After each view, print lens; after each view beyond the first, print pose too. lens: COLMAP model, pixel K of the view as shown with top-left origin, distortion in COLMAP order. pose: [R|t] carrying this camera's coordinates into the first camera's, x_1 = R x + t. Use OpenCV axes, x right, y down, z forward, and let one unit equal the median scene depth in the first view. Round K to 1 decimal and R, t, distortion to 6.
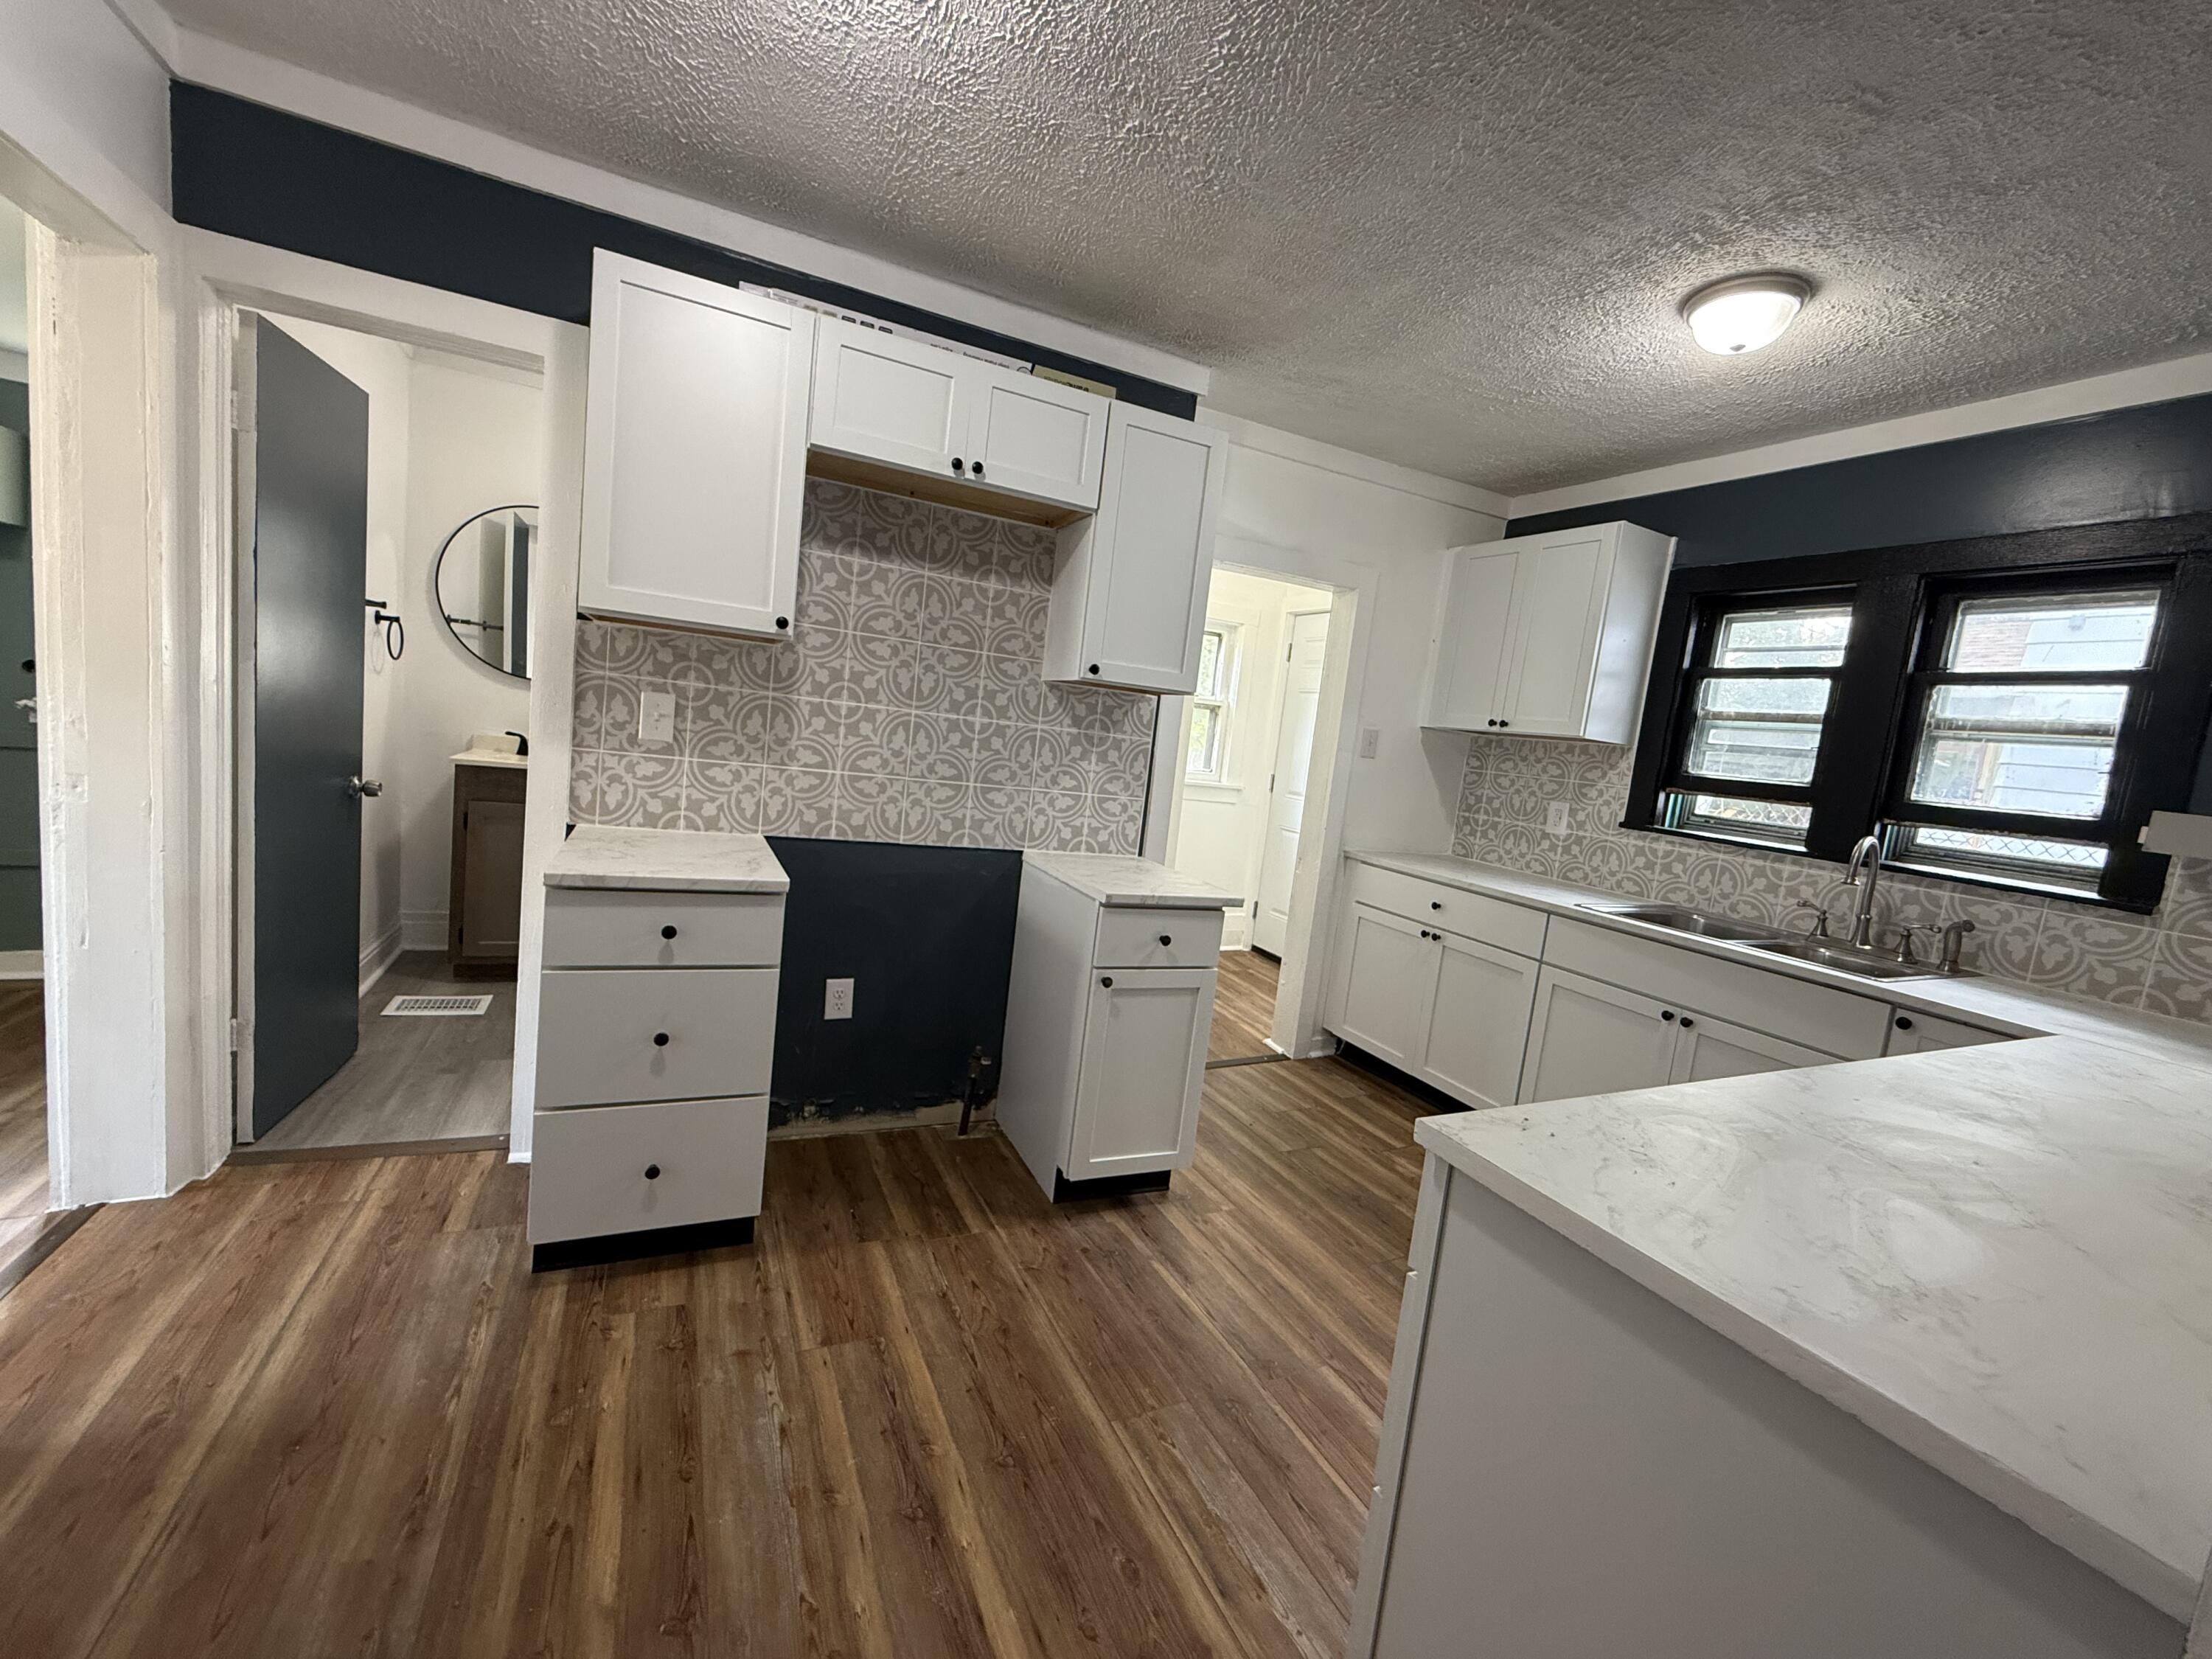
lens RADIAL K [[880.8, 0, 1099.8], [0, 880.8, 830.9], [0, 0, 1]] dist [-0.000810, -0.000111]
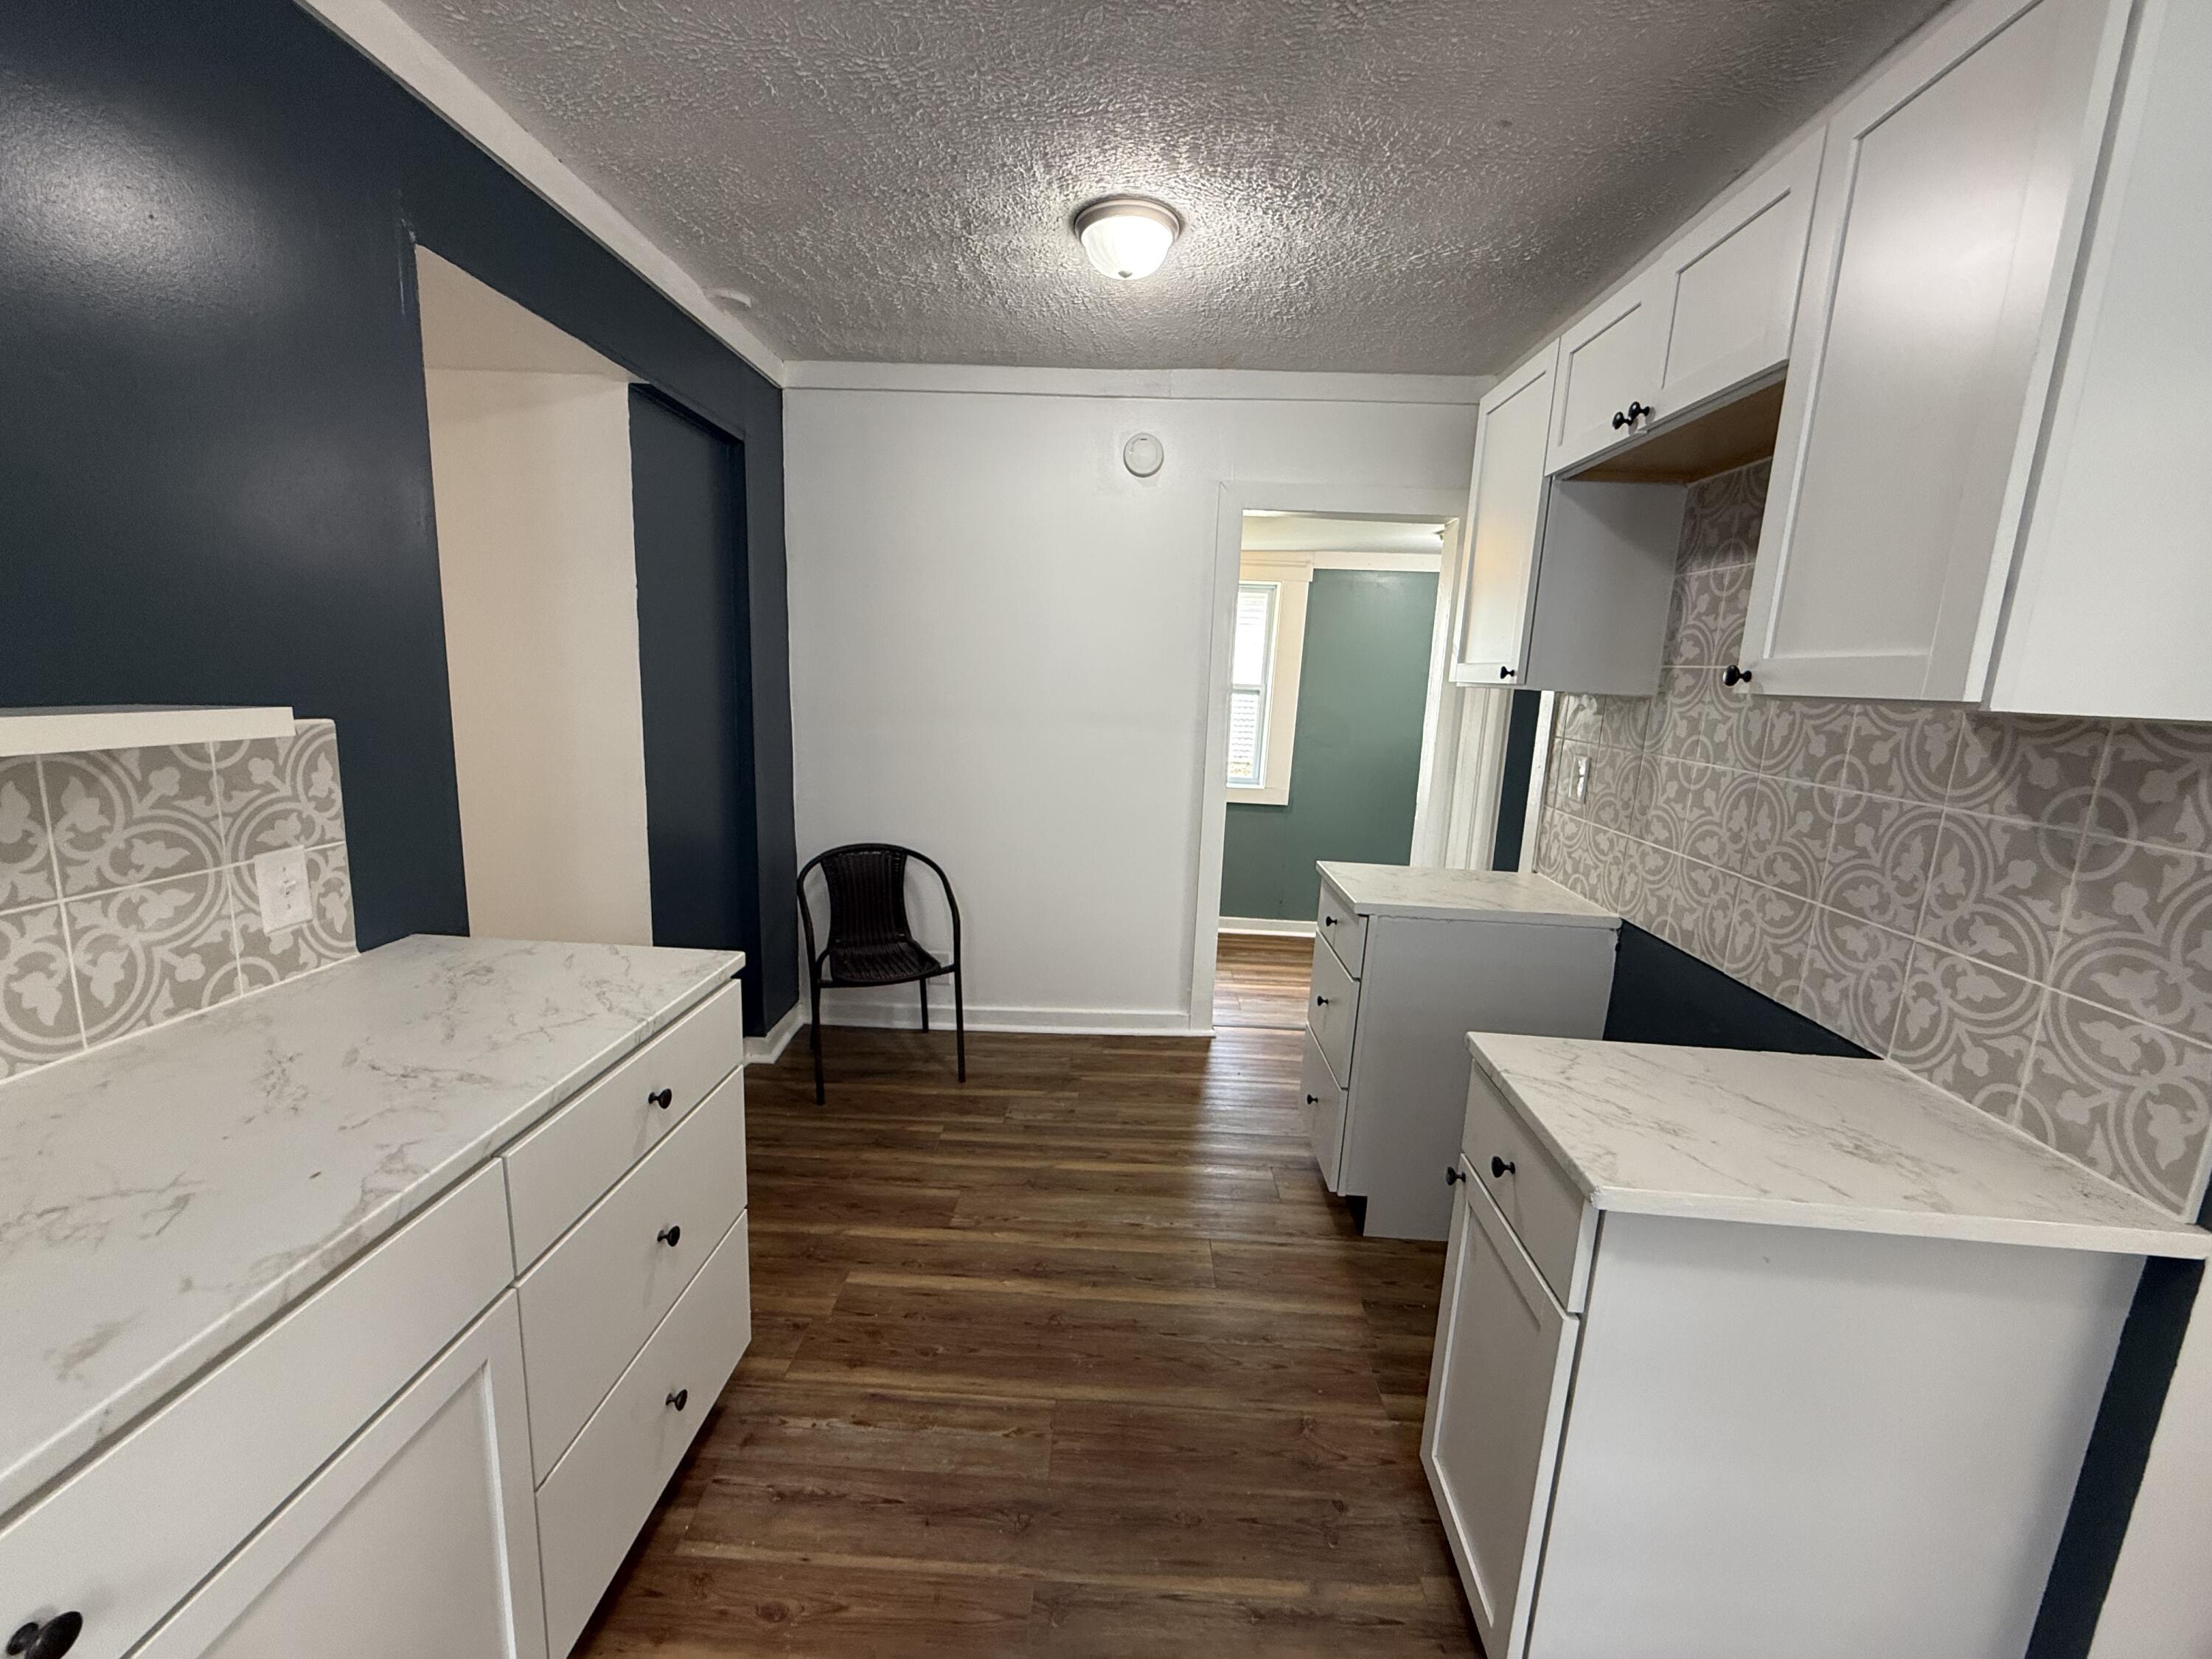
lens RADIAL K [[882.1, 0, 1100.0], [0, 882.1, 831.4], [0, 0, 1]] dist [-0.000304, -0.000132]
pose [[-0.454338, 0.029101, -0.890354, 0.559593], [-0.197622, 0.971270, 0.132590, -0.082100], [0.868633, 0.236195, -0.435534, 0.835497]]
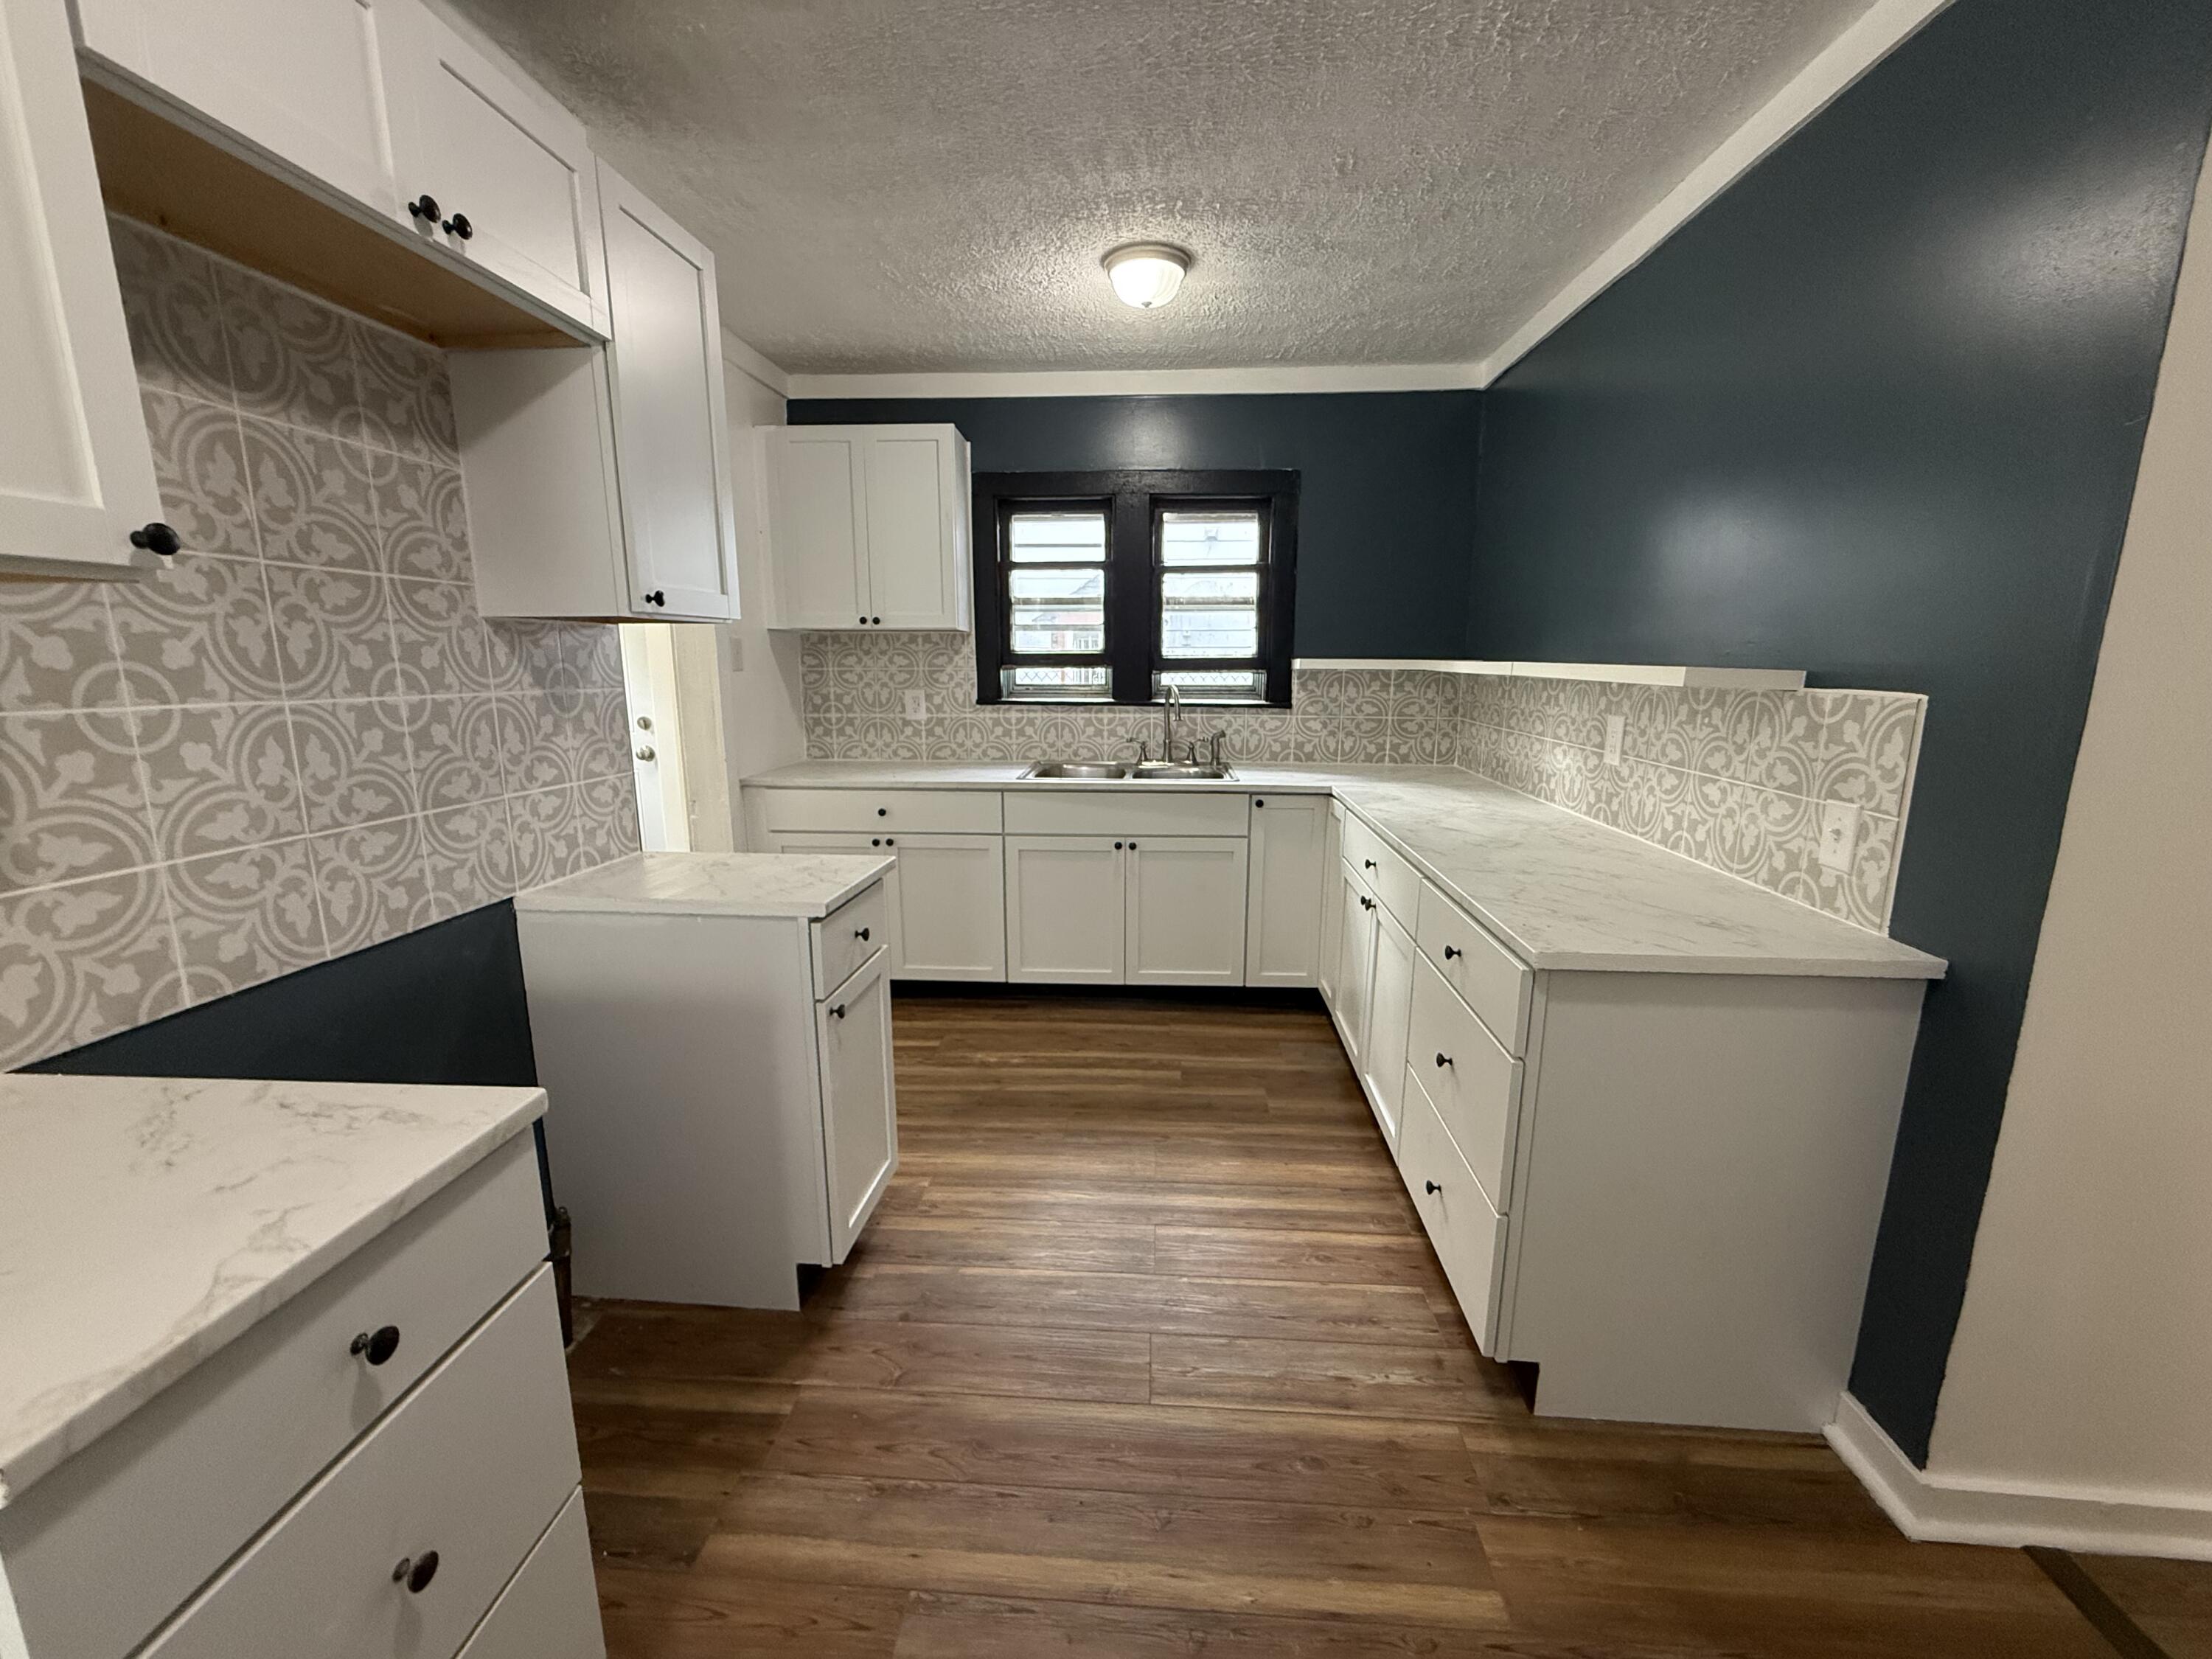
lens RADIAL K [[880.8, 0, 1099.8], [0, 880.8, 830.9], [0, 0, 1]] dist [-0.000810, -0.000111]
pose [[0.490214, -0.277292, 0.826317, -0.400266], [0.155787, 0.960652, 0.229951, -0.104359], [-0.857567, 0.016005, 0.514123, 0.336072]]
